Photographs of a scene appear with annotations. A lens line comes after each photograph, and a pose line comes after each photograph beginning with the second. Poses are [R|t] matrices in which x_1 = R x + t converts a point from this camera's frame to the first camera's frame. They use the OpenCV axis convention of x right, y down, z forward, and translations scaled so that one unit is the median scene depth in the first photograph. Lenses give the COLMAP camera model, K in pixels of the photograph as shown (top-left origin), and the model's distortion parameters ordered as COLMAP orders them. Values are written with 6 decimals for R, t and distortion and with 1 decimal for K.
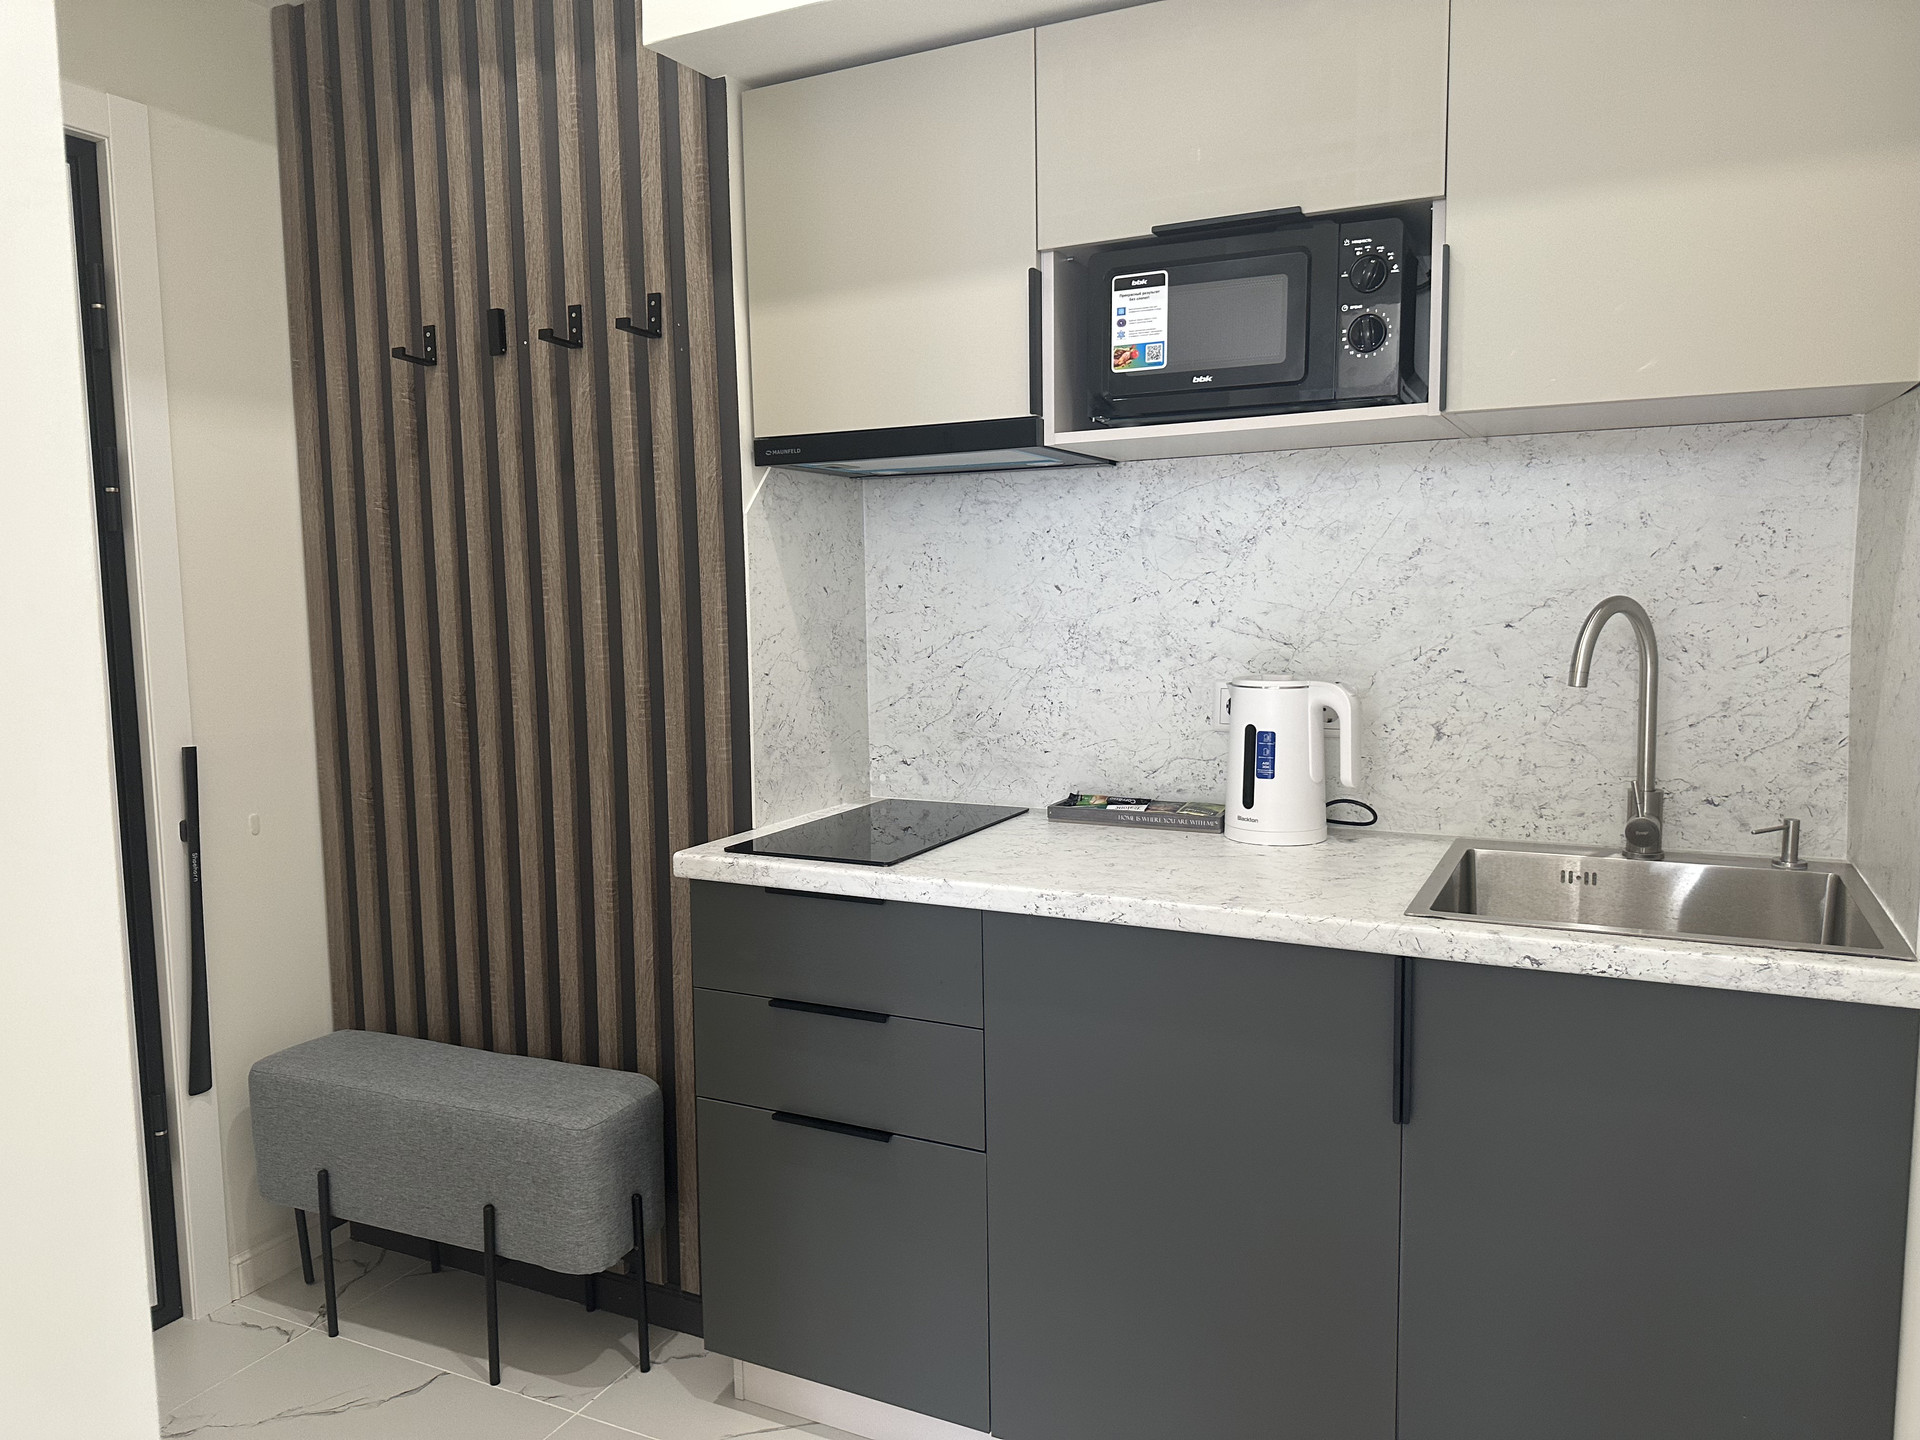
lens RADIAL K [[1358.4, 0, 961.2], [0, 1358.4, 732.2], [0, 0, 1]] dist [0.006975, -0.009621]
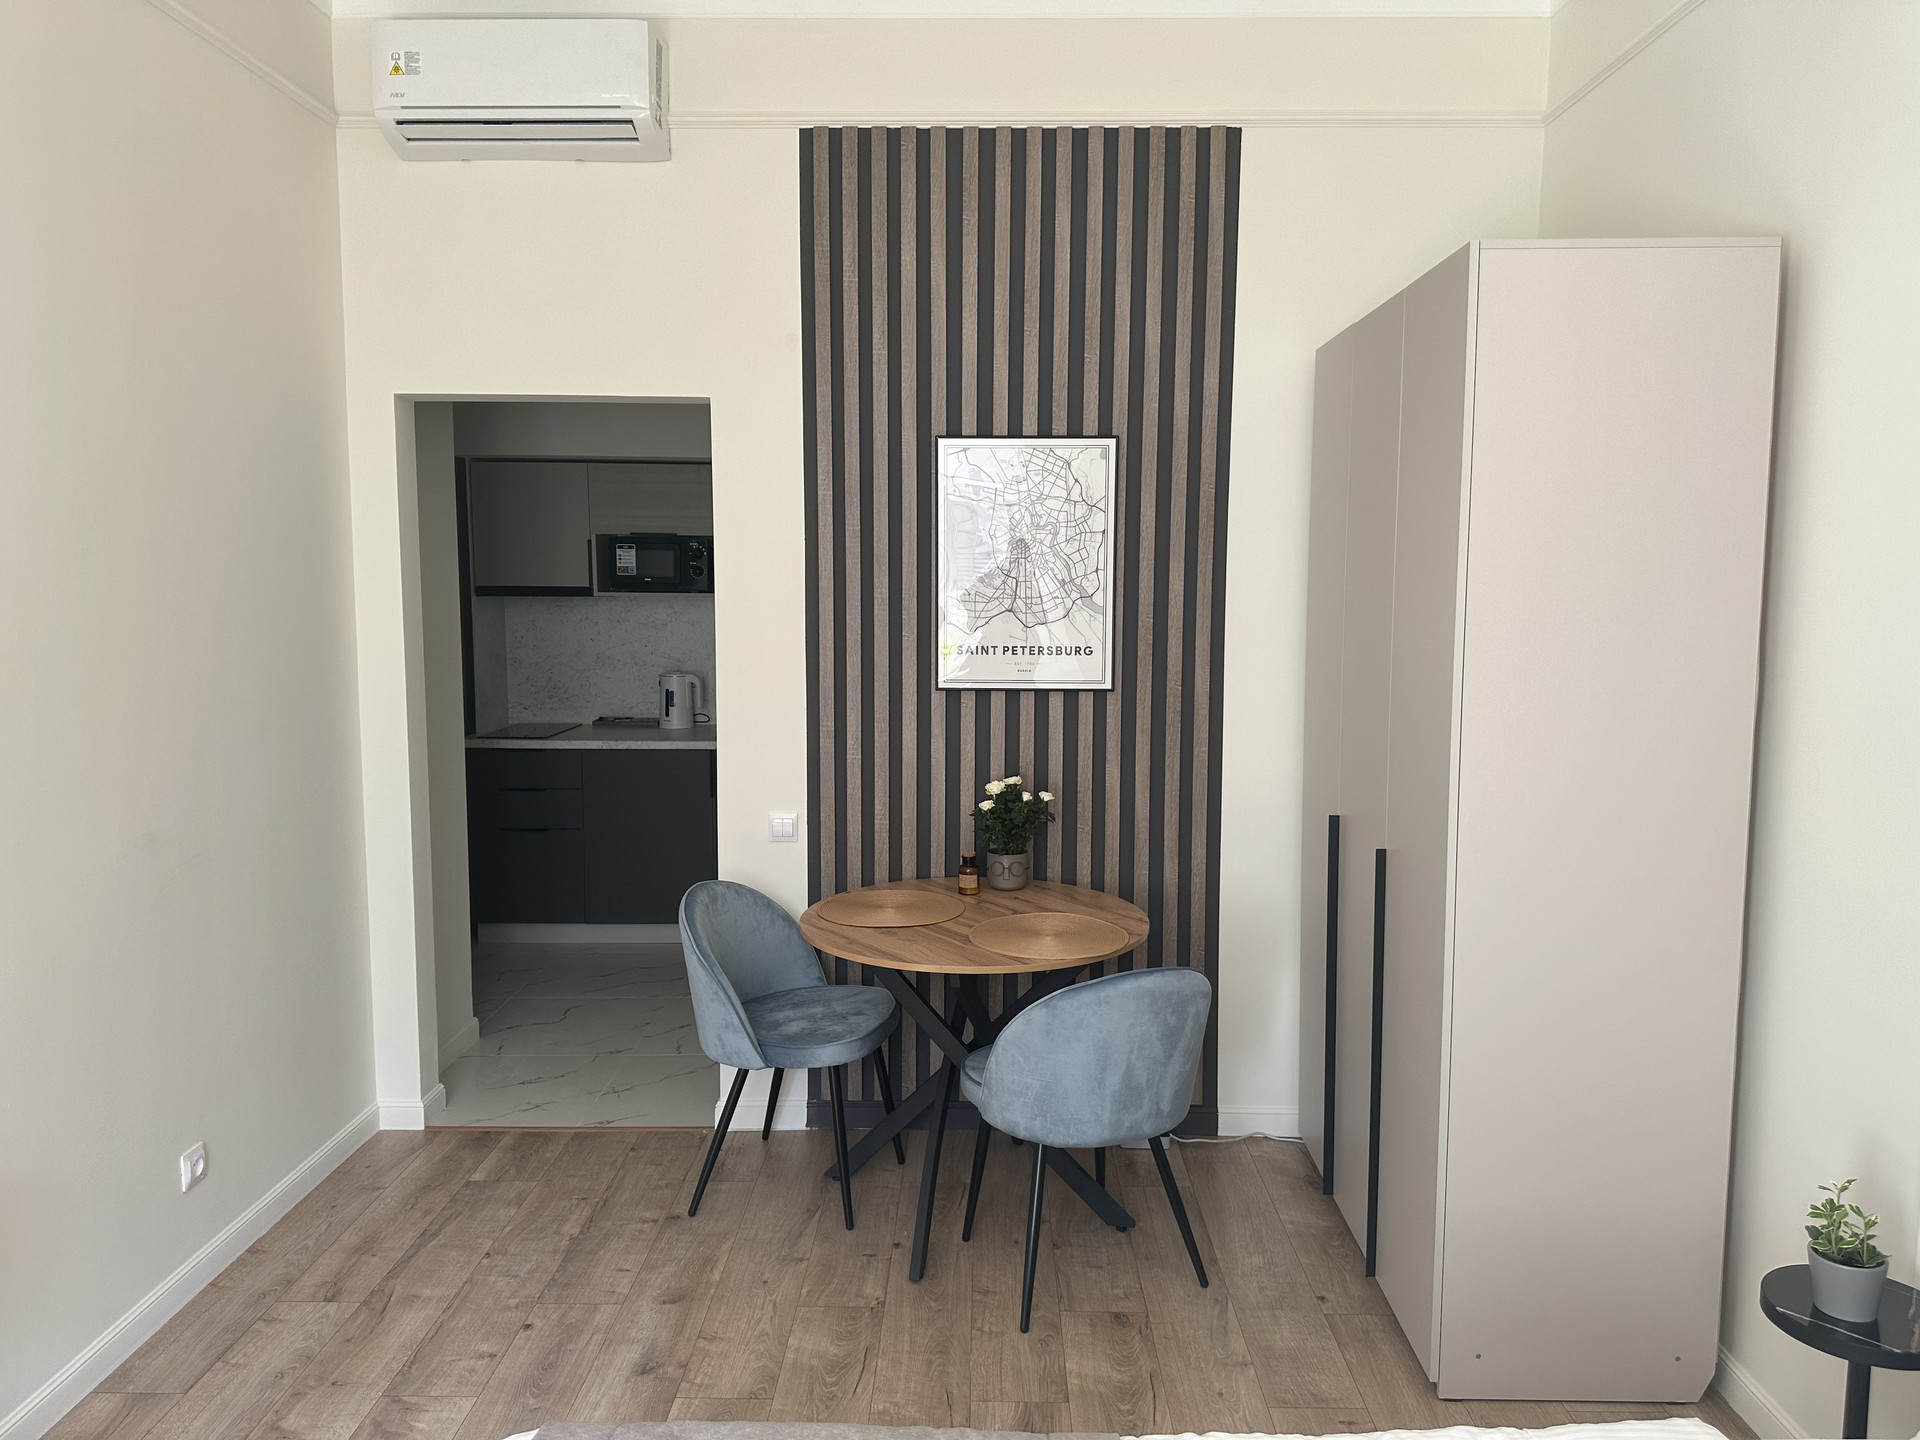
lens RADIAL K [[1358.4, 0, 968.5], [0, 1358.4, 723.0], [0, 0, 1]] dist [0.006975, -0.009621]
pose [[0.910594, -0.036545, 0.411683, -0.425072], [0.029318, 0.999285, 0.023857, 0.016959], [-0.412261, -0.009655, 0.911015, -2.039290]]
